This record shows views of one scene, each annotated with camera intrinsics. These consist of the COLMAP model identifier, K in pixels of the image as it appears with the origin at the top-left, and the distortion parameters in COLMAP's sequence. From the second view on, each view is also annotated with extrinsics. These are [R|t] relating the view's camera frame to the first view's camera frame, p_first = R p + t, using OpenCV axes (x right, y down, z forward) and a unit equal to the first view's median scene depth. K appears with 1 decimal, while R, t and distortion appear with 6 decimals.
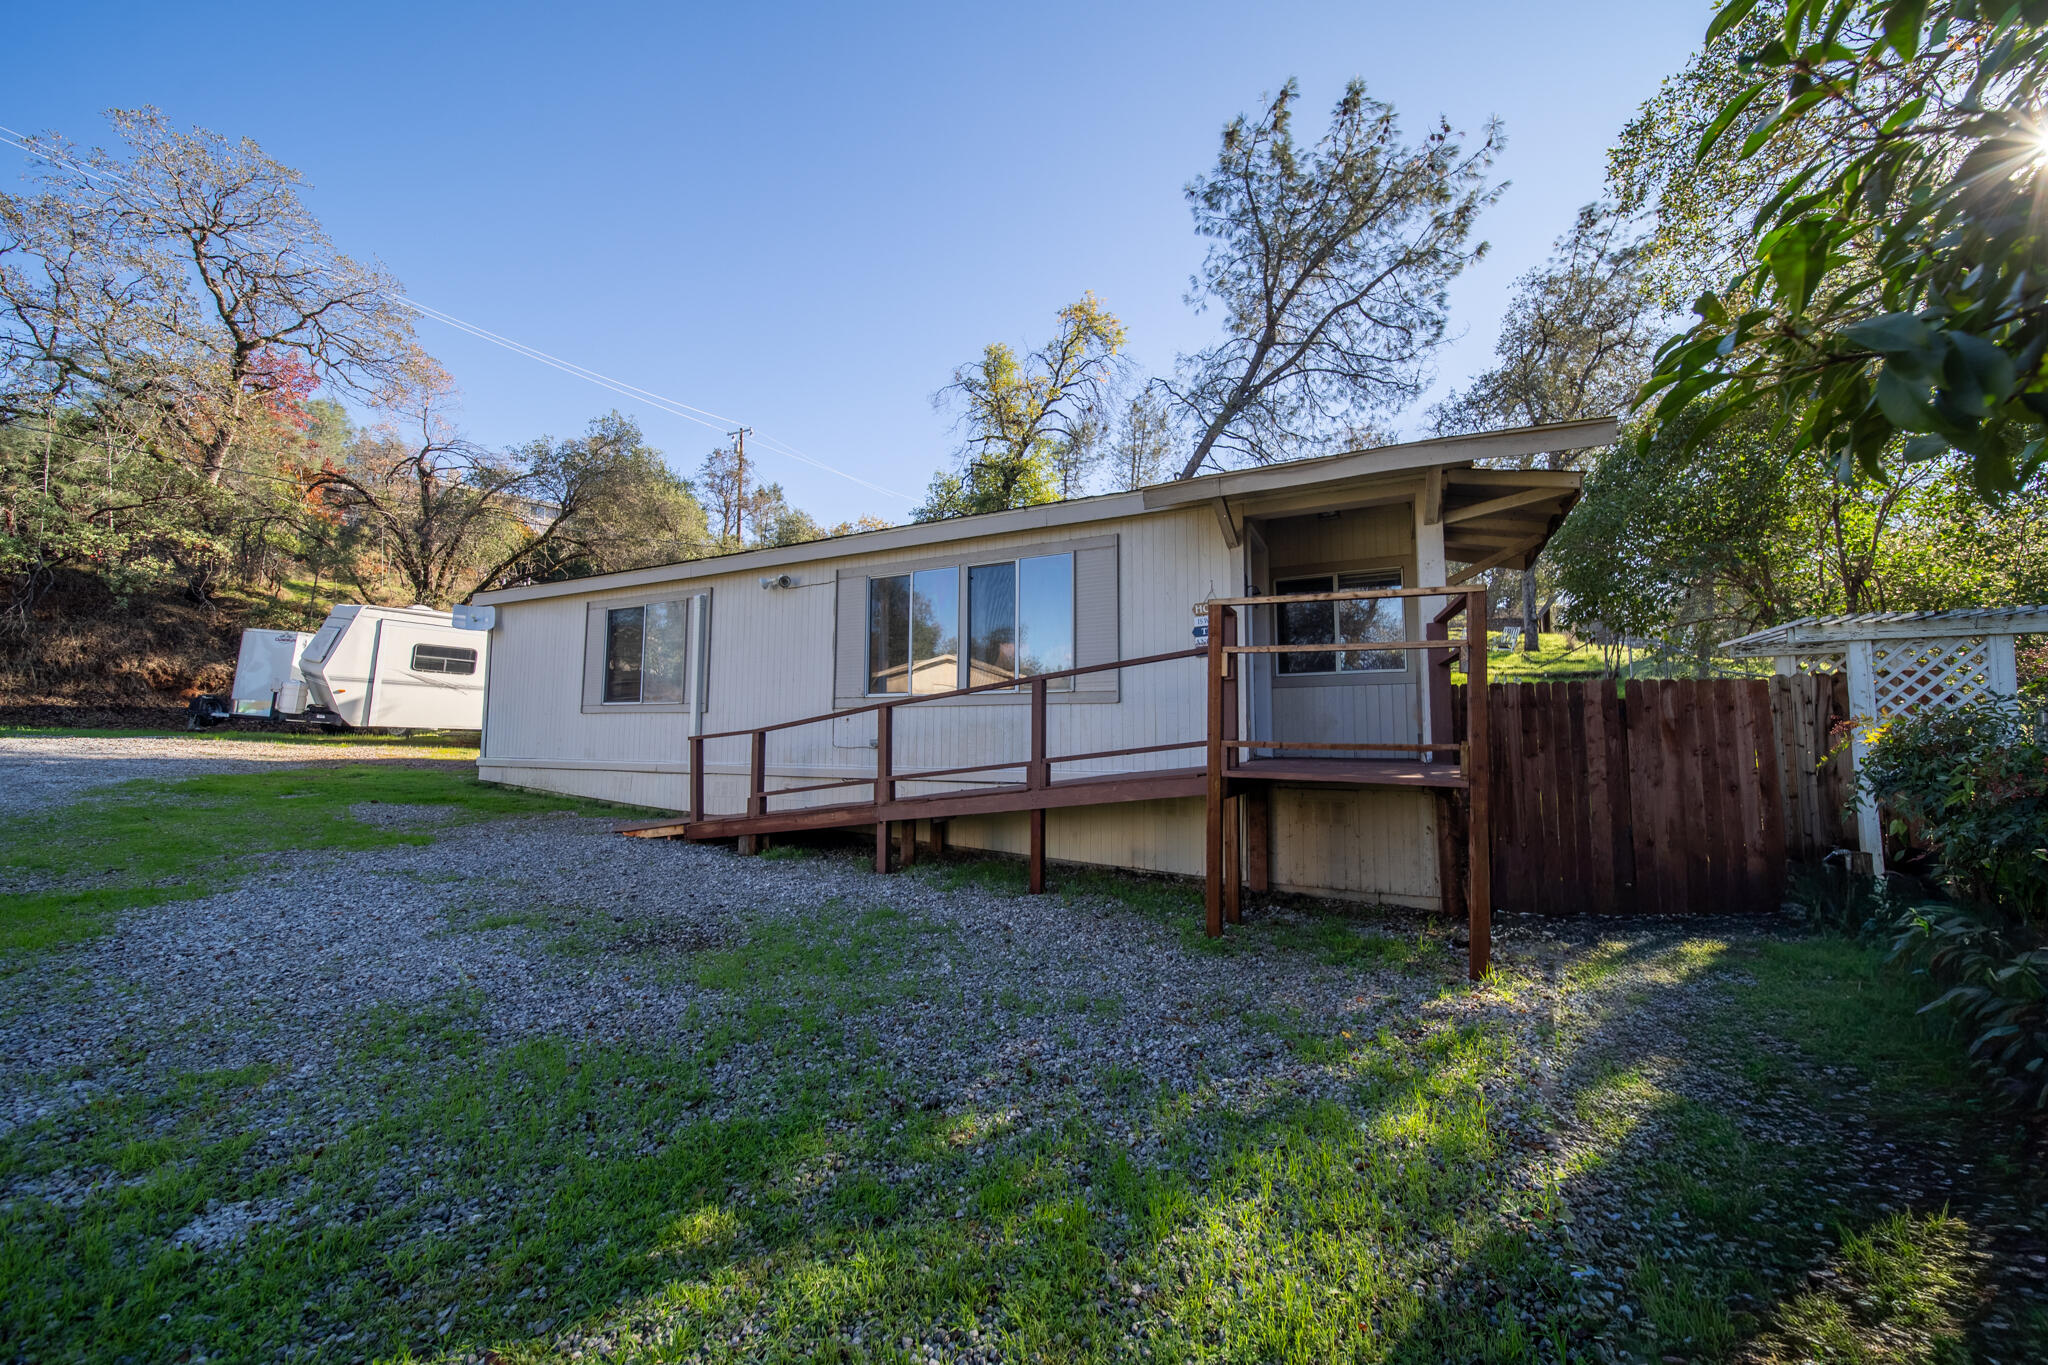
lens RADIAL K [[736.0, 0, 1033.4], [0, 736.0, 681.3], [0, 0, 1]] dist [-0.006152, -0.000174]
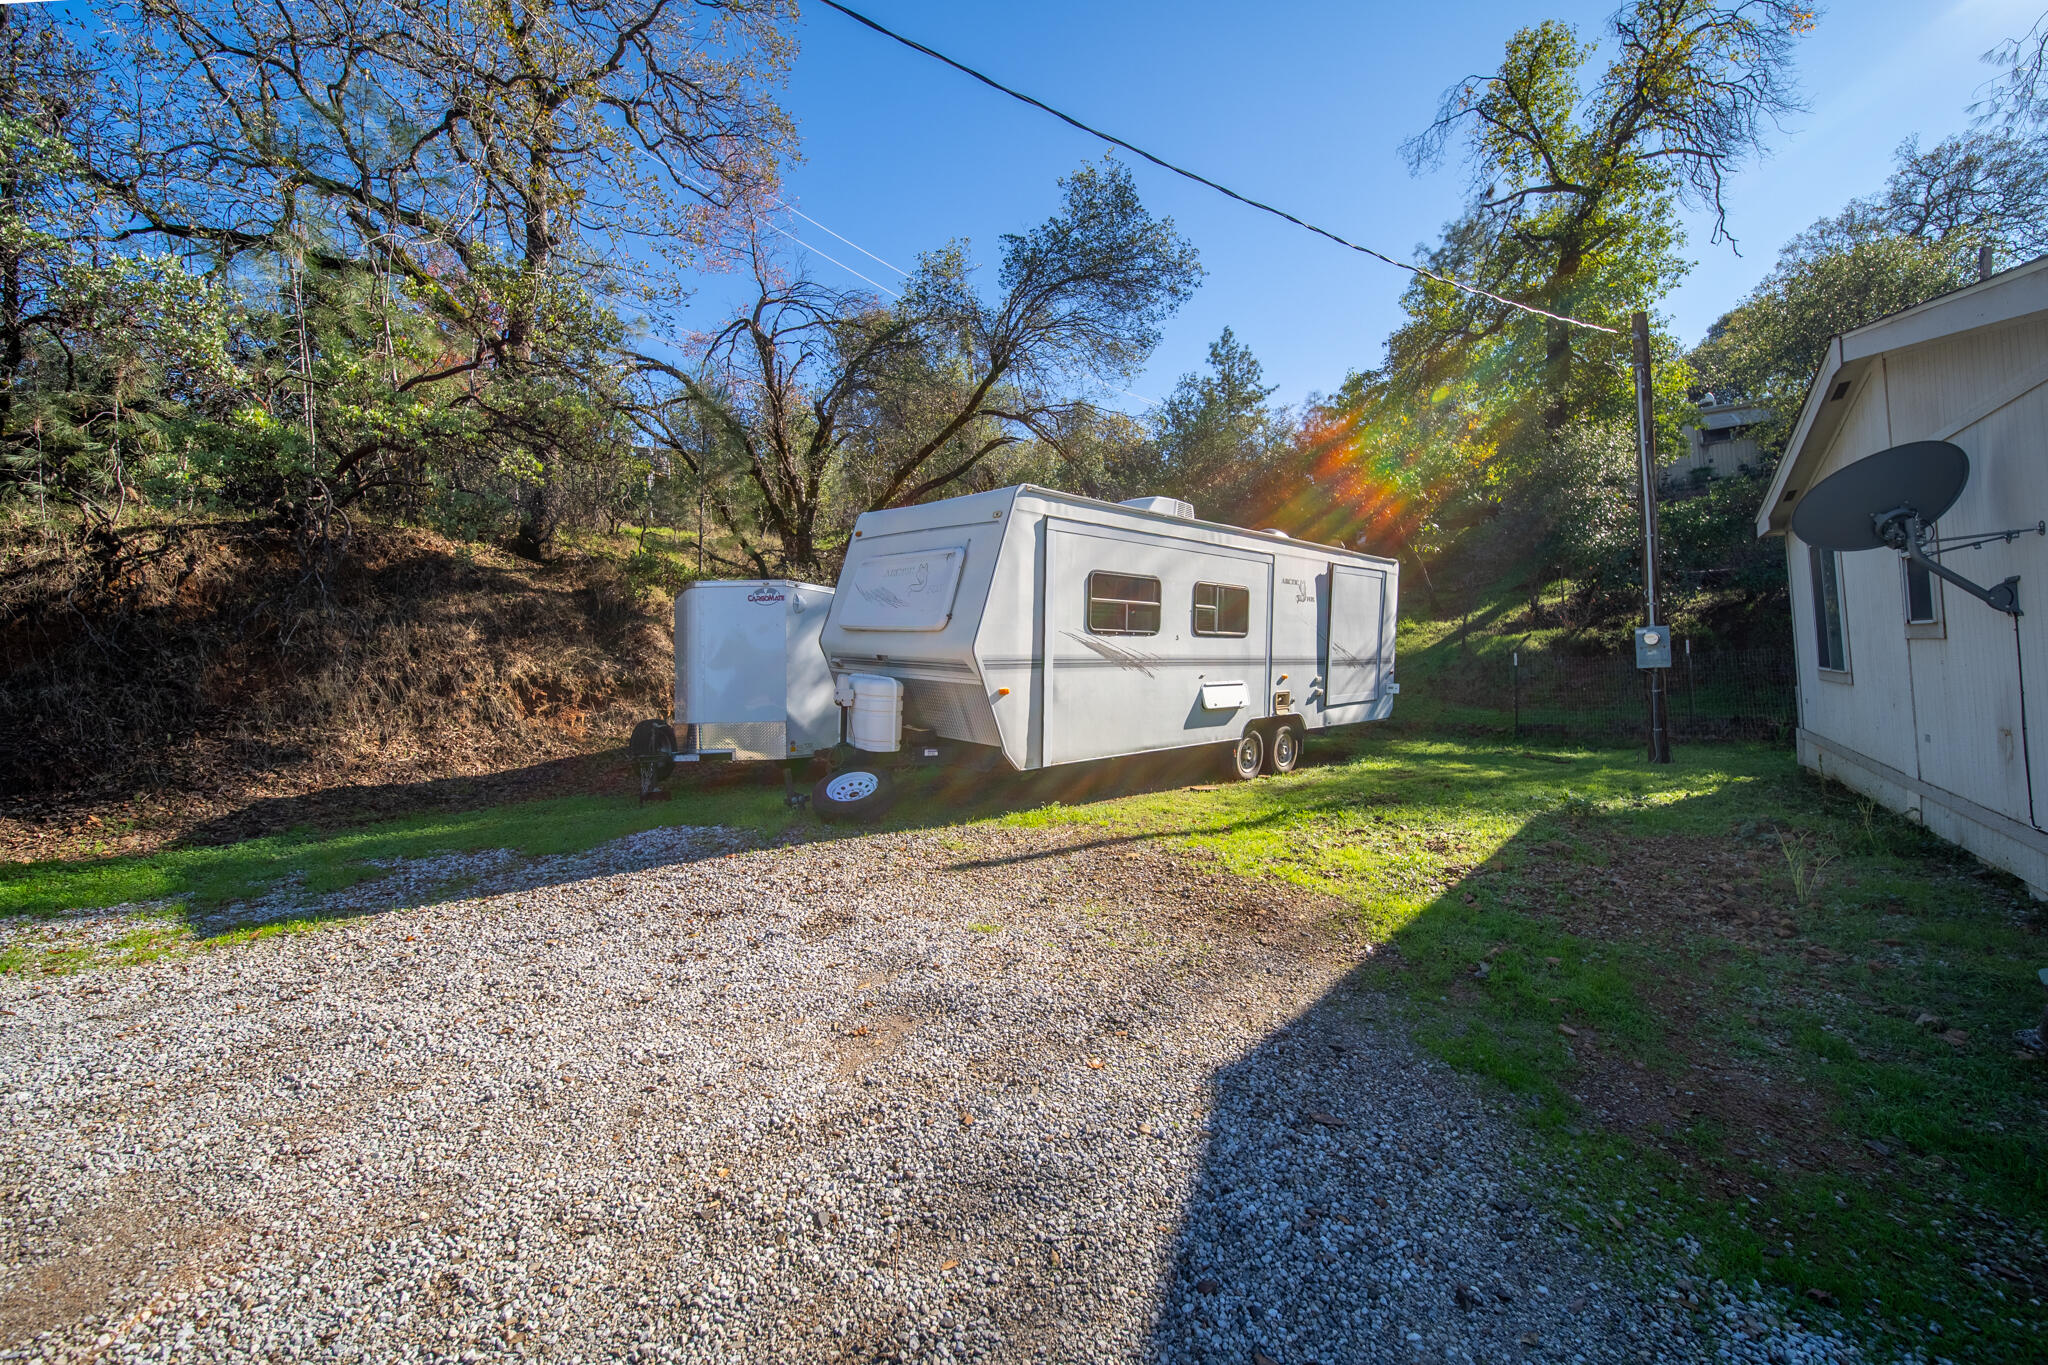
lens RADIAL K [[900.2, 0, 1142.7], [0, 900.2, 678.0], [0, 0, 1]] dist [-0.003185, -0.000230]
pose [[0.982005, -0.080466, -0.170857, -0.671577], [0.092494, 0.993678, 0.063631, -0.017622], [0.164656, -0.078289, 0.983239, 0.438680]]
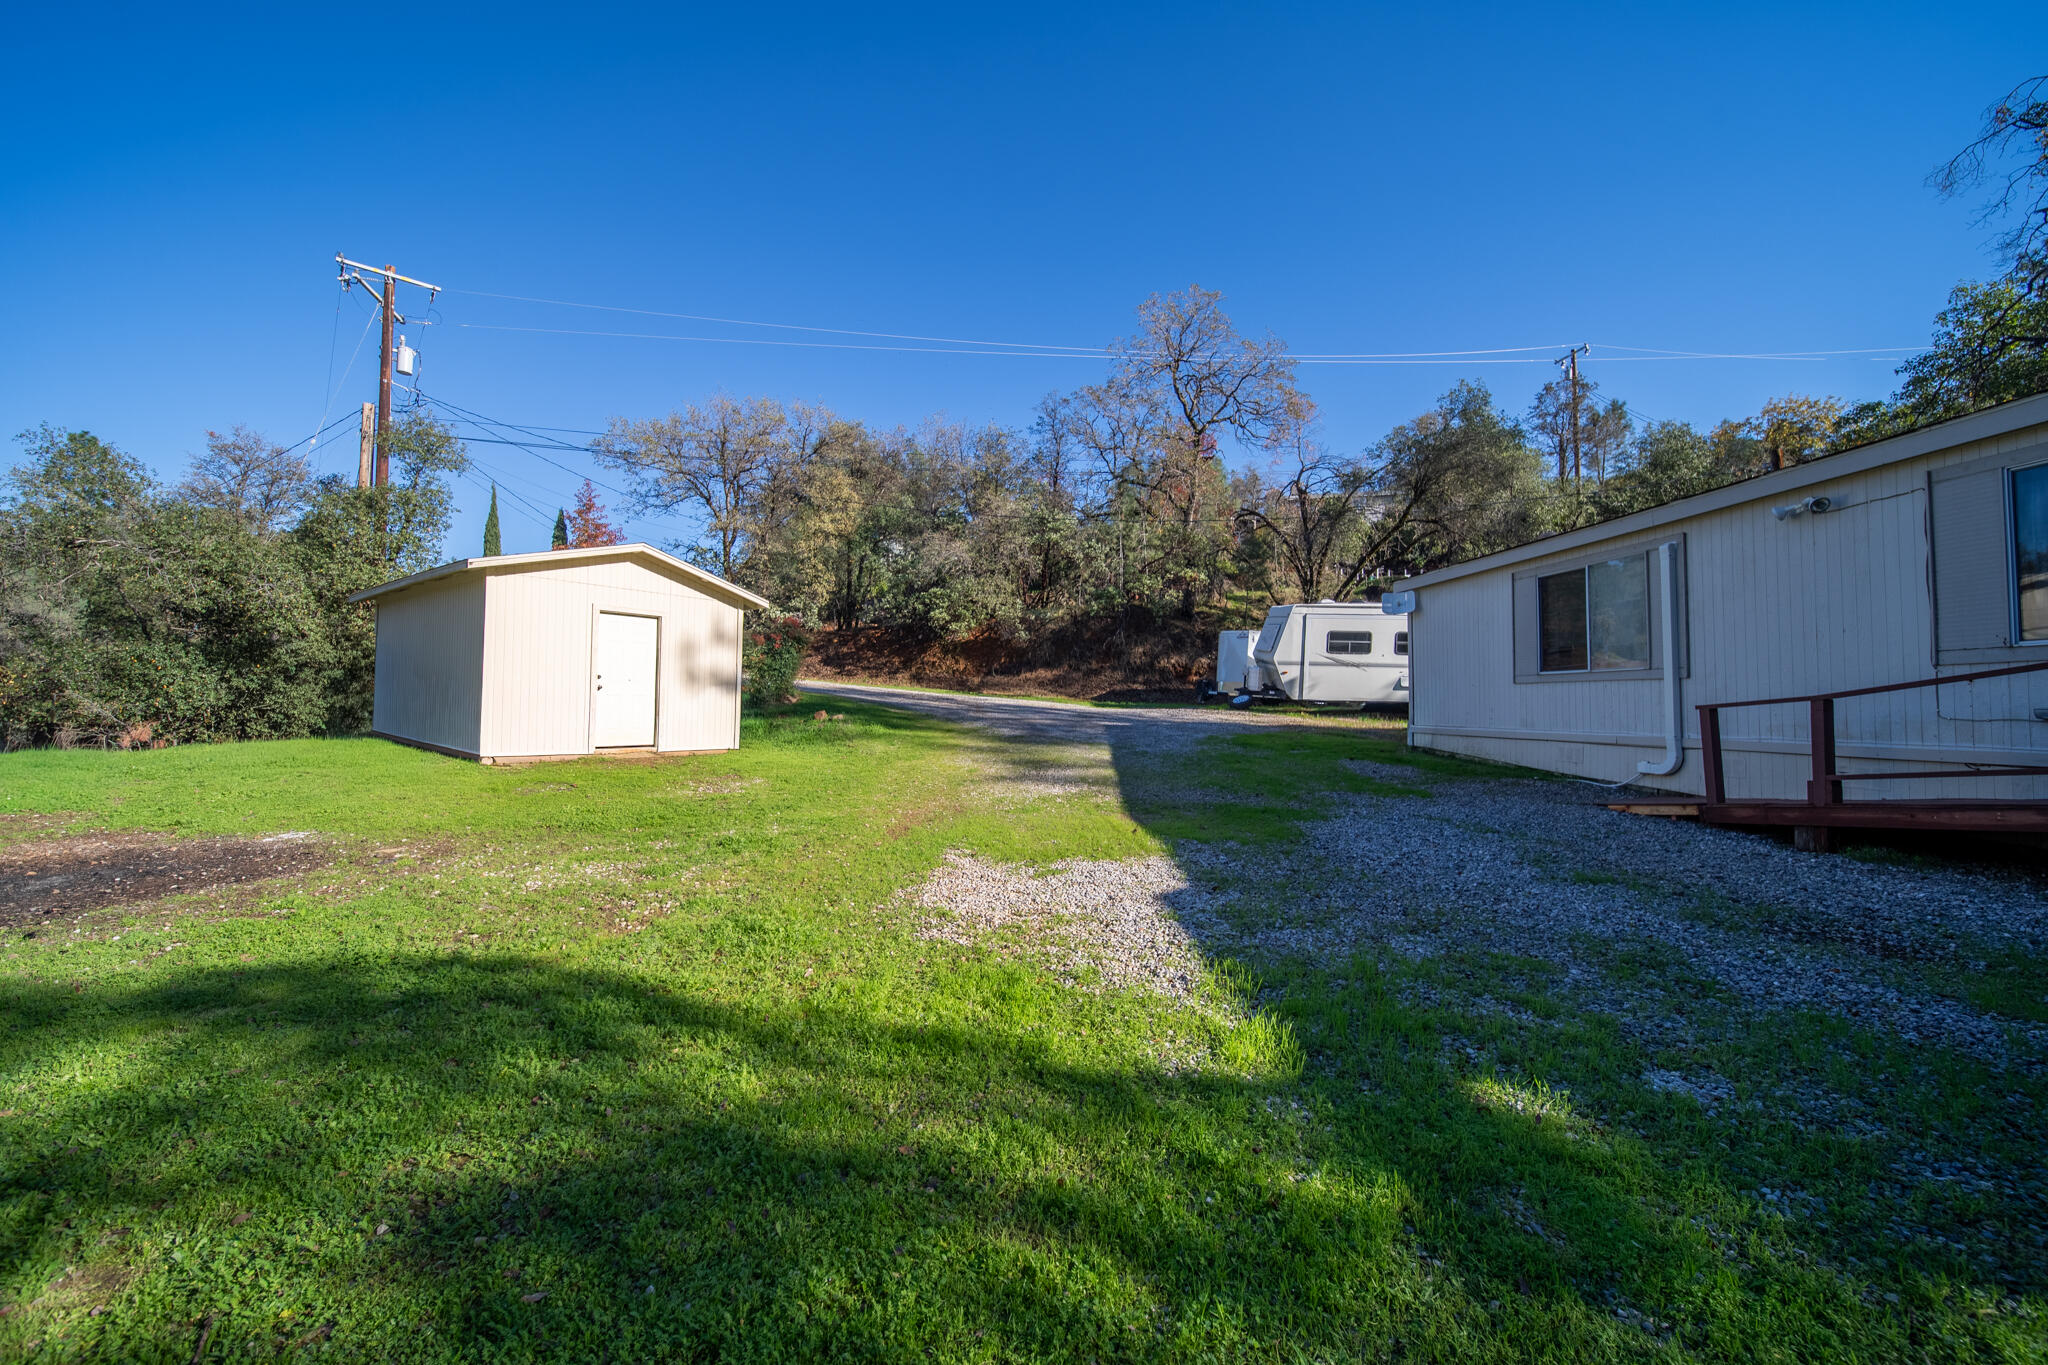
lens RADIAL K [[736.0, 0, 1033.4], [0, 736.0, 681.3], [0, 0, 1]] dist [-0.006152, -0.000174]
pose [[0.519767, -0.031667, -0.853721, -0.054825], [0.064966, 0.997884, 0.002539, -0.003036], [0.851834, -0.056782, 0.520725, -0.052959]]
